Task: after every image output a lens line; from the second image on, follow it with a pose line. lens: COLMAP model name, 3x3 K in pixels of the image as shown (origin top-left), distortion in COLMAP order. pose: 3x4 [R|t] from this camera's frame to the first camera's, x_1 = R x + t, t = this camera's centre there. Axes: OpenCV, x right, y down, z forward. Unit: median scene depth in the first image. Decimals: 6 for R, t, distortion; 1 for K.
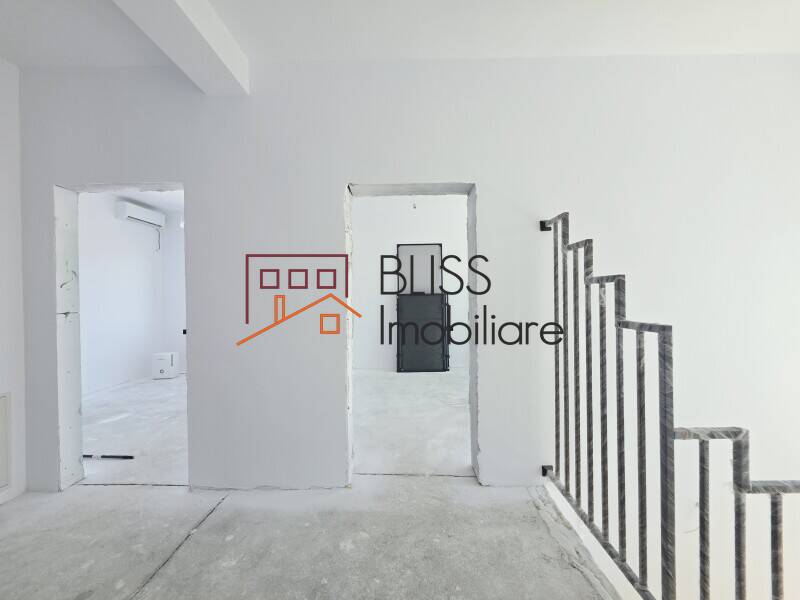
lens RADIAL K [[317.7, 0, 397.6], [0, 317.7, 300.2], [0, 0, 1]] dist [0.001574, -0.000386]
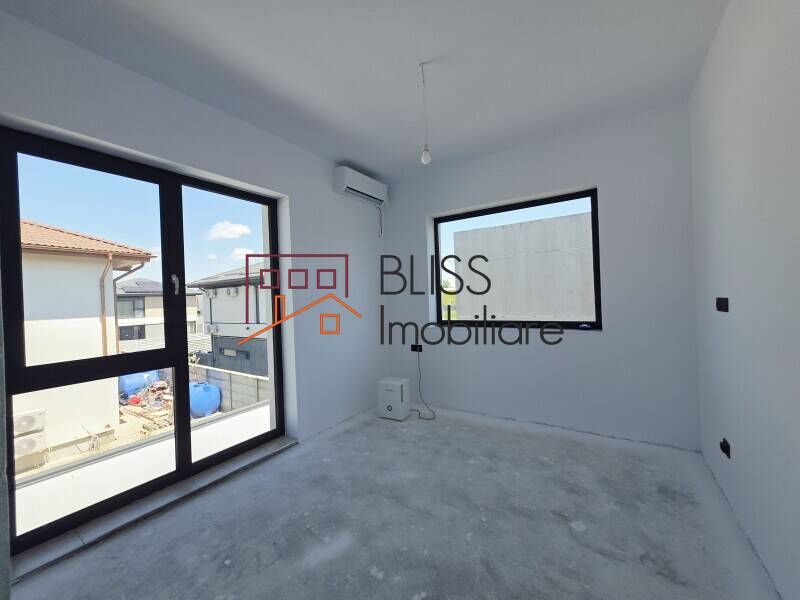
lens RADIAL K [[317.7, 0, 402.0], [0, 317.7, 298.8], [0, 0, 1]] dist [0.001574, -0.000386]
pose [[0.849185, -0.013938, -0.527912, -0.350198], [0.022324, 0.999705, 0.009515, -0.018283], [0.527624, -0.019866, 0.849246, 0.430998]]
